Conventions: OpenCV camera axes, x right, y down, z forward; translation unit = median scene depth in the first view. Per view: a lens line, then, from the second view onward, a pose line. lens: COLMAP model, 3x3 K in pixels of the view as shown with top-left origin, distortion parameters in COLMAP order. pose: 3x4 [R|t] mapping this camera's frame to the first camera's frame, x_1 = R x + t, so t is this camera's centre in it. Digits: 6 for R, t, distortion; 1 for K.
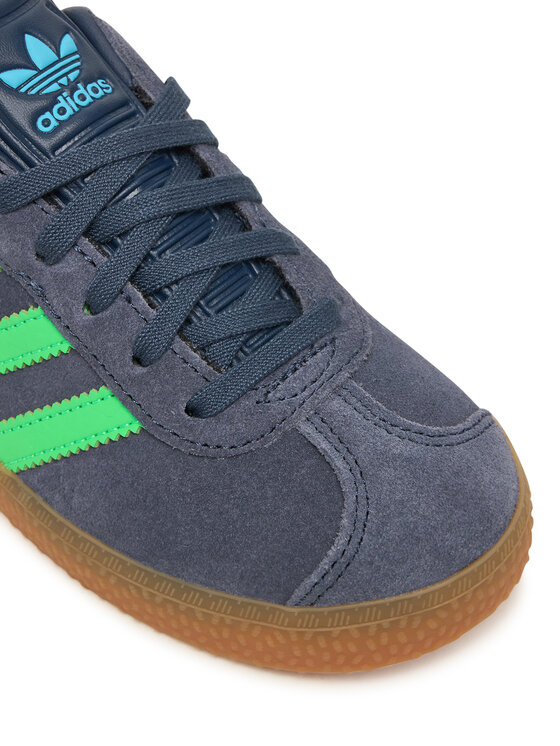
lens RADIAL K [[2710.3, 0, 280.3], [0, 2710.3, 373.0], [0, 0, 1]] dist [-0.104588, 0.000000]
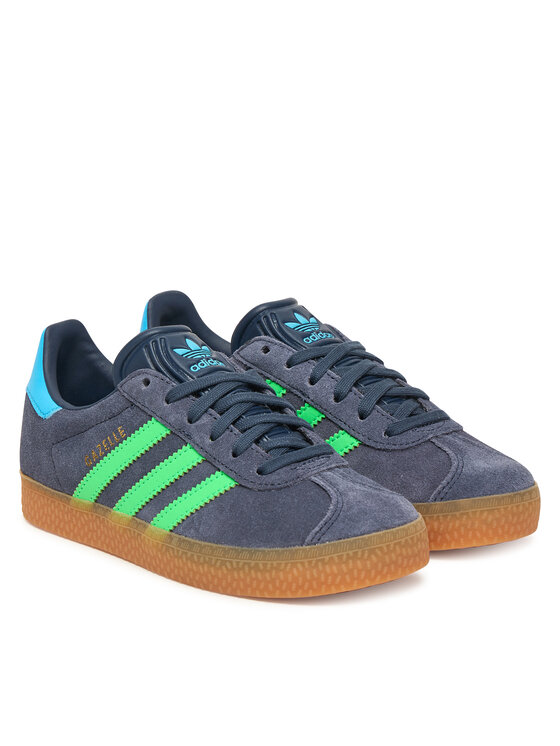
lens RADIAL K [[2191.4, 0, 279.8], [0, 2191.4, 373.0], [0, 0, 1]] dist [0.037852, 0.000000]
pose [[0.999451, 0.007411, -0.032291, 0.036990], [-0.021847, 0.880156, -0.474182, 0.751727], [0.024908, 0.474627, 0.879834, -0.527666]]
